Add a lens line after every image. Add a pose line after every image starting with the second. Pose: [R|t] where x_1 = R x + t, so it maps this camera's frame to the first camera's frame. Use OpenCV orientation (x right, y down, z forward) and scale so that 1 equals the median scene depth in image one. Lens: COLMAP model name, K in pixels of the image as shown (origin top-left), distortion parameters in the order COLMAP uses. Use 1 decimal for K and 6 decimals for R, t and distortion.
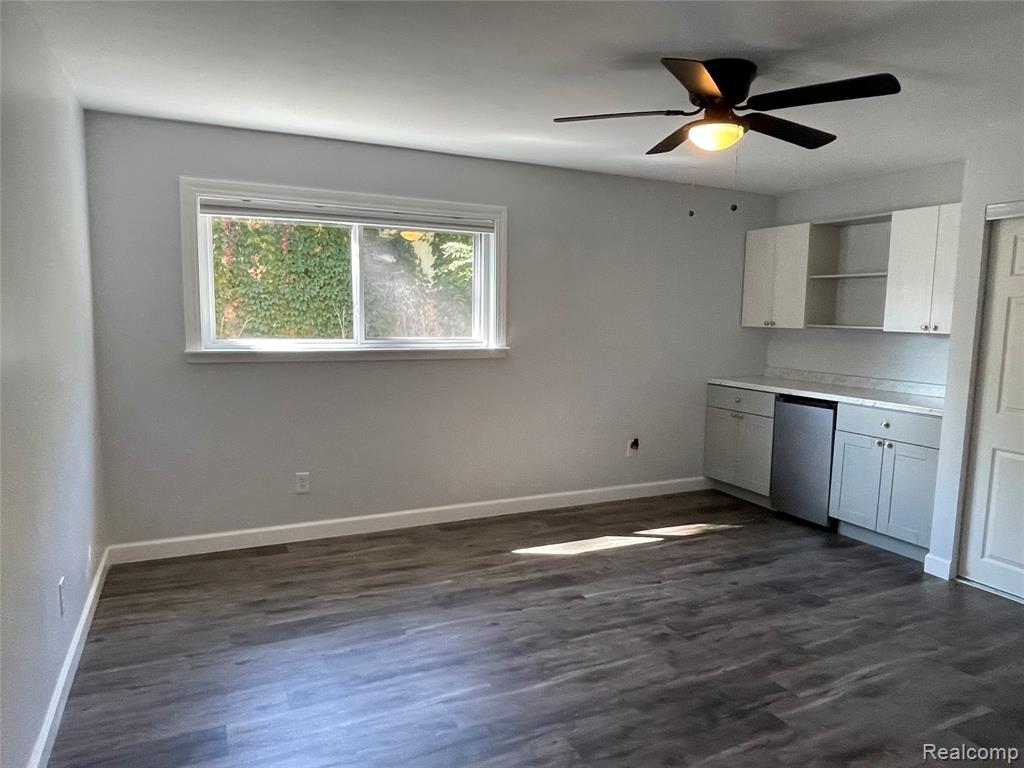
lens RADIAL K [[667.4, 0, 510.4], [0, 667.4, 387.7], [0, 0, 1]] dist [-0.001446, -0.003744]
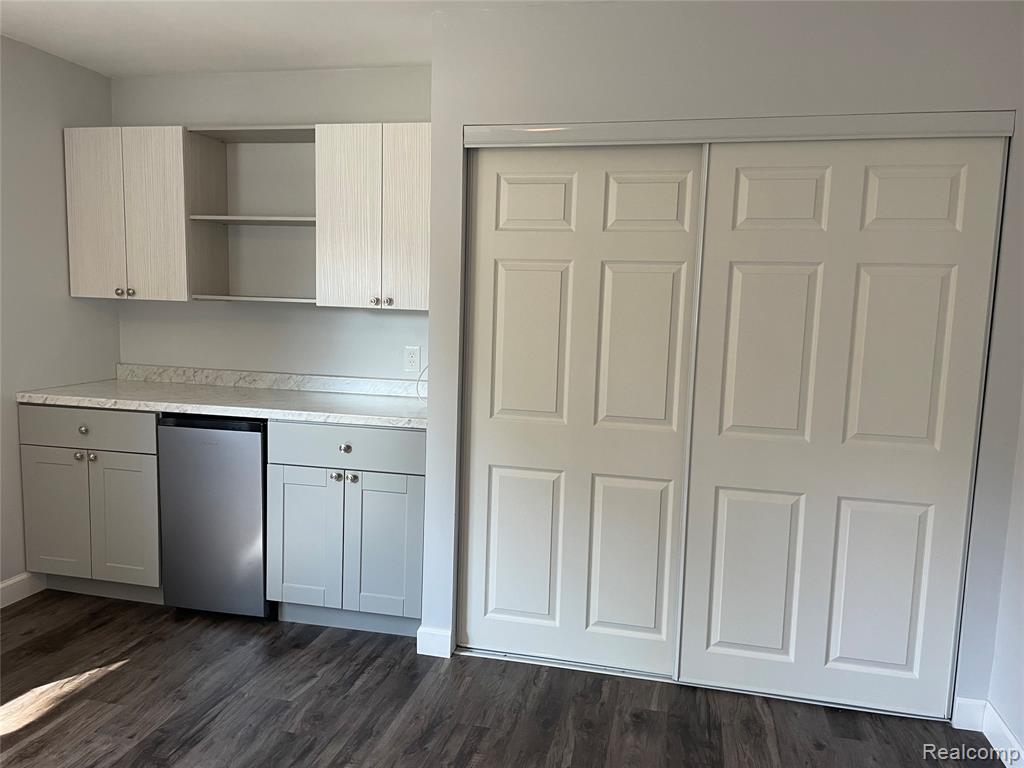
lens RADIAL K [[774.1, 0, 513.9], [0, 774.1, 386.9], [0, 0, 1]] dist [0.087087, -0.125825]
pose [[0.621626, -0.087541, 0.778407, 0.063687], [0.068837, 0.995996, 0.057039, -0.033426], [-0.780283, 0.018126, 0.625163, 0.345938]]
